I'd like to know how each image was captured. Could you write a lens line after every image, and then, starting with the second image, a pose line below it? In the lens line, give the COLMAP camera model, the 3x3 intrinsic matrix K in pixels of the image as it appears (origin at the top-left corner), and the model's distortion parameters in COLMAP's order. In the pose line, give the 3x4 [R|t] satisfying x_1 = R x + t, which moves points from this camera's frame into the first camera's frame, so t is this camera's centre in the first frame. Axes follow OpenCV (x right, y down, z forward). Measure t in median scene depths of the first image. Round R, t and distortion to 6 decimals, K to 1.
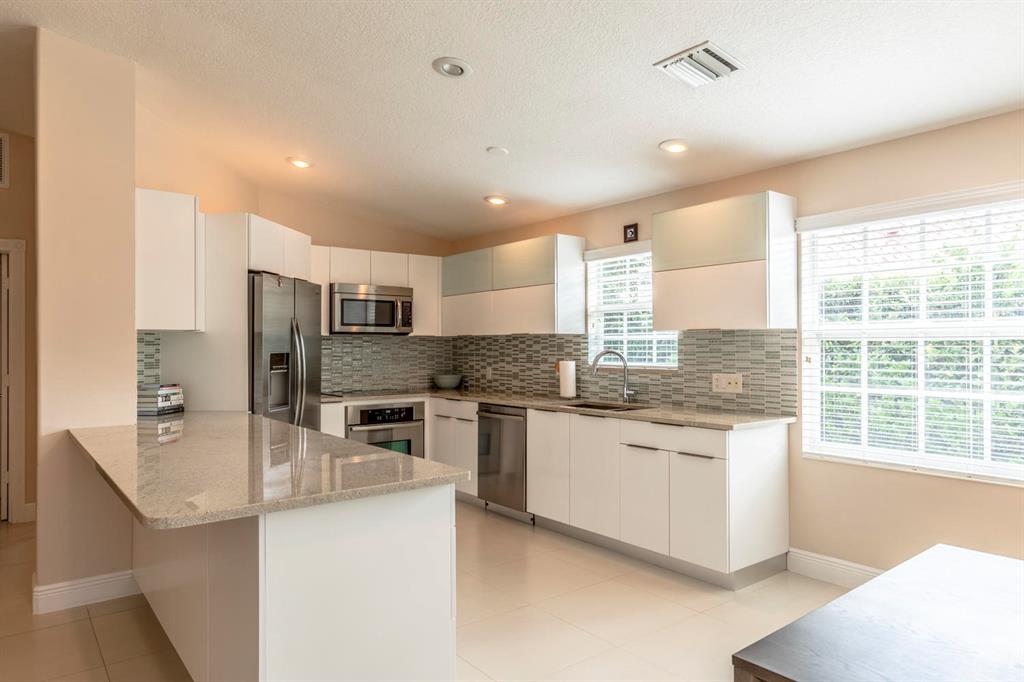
lens RADIAL K [[651.6, 0, 512.0], [0, 651.6, 341.0], [0, 0, 1]] dist [0.000976, 0.001039]
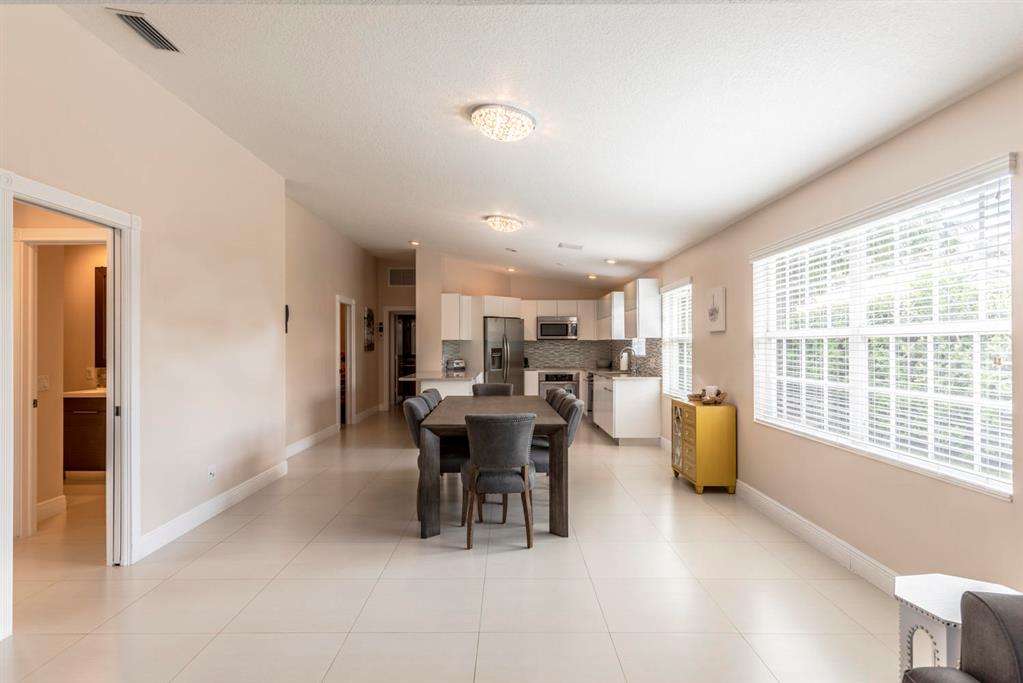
lens RADIAL K [[566.3, 0, 511.5], [0, 566.3, 341.5], [0, 0, 1]] dist [0.002246, 0.001064]
pose [[0.790362, -0.003997, -0.612628, 0.899507], [0.004969, 0.999988, -0.000114, -0.006136], [0.612621, -0.002954, 0.790372, -0.618063]]
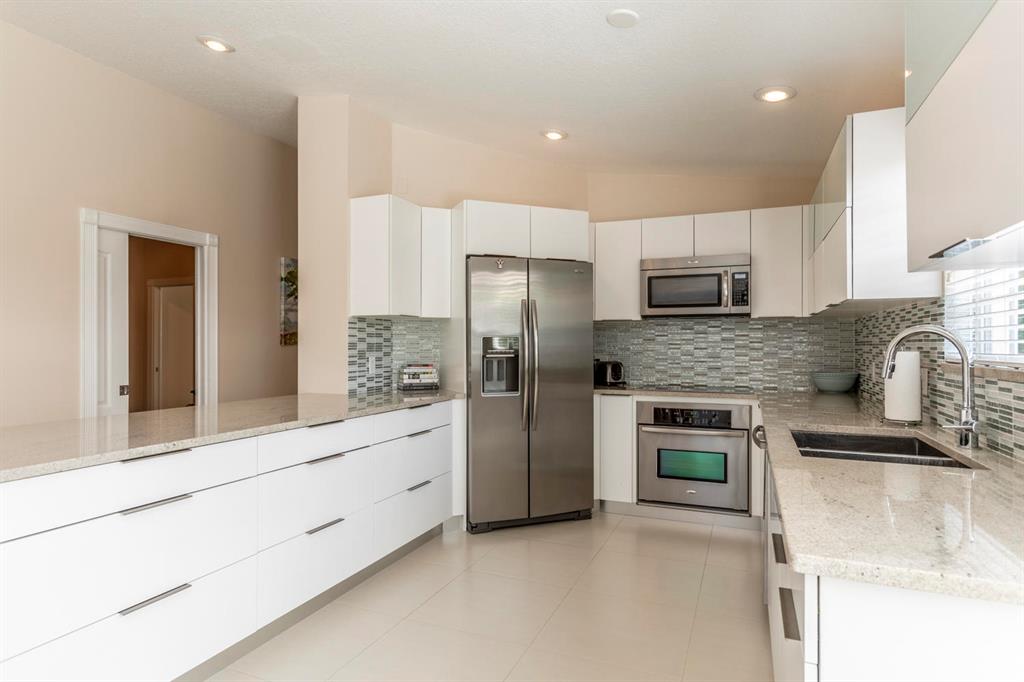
lens RADIAL K [[566.8, 0, 512.0], [0, 566.8, 341.0], [0, 0, 1]] dist [0.002246, 0.001064]
pose [[0.488464, -0.003642, -0.872576, 0.331503], [0.006183, 0.999981, -0.000712, 0.021360], [0.872562, -0.005047, 0.488477, 0.513088]]
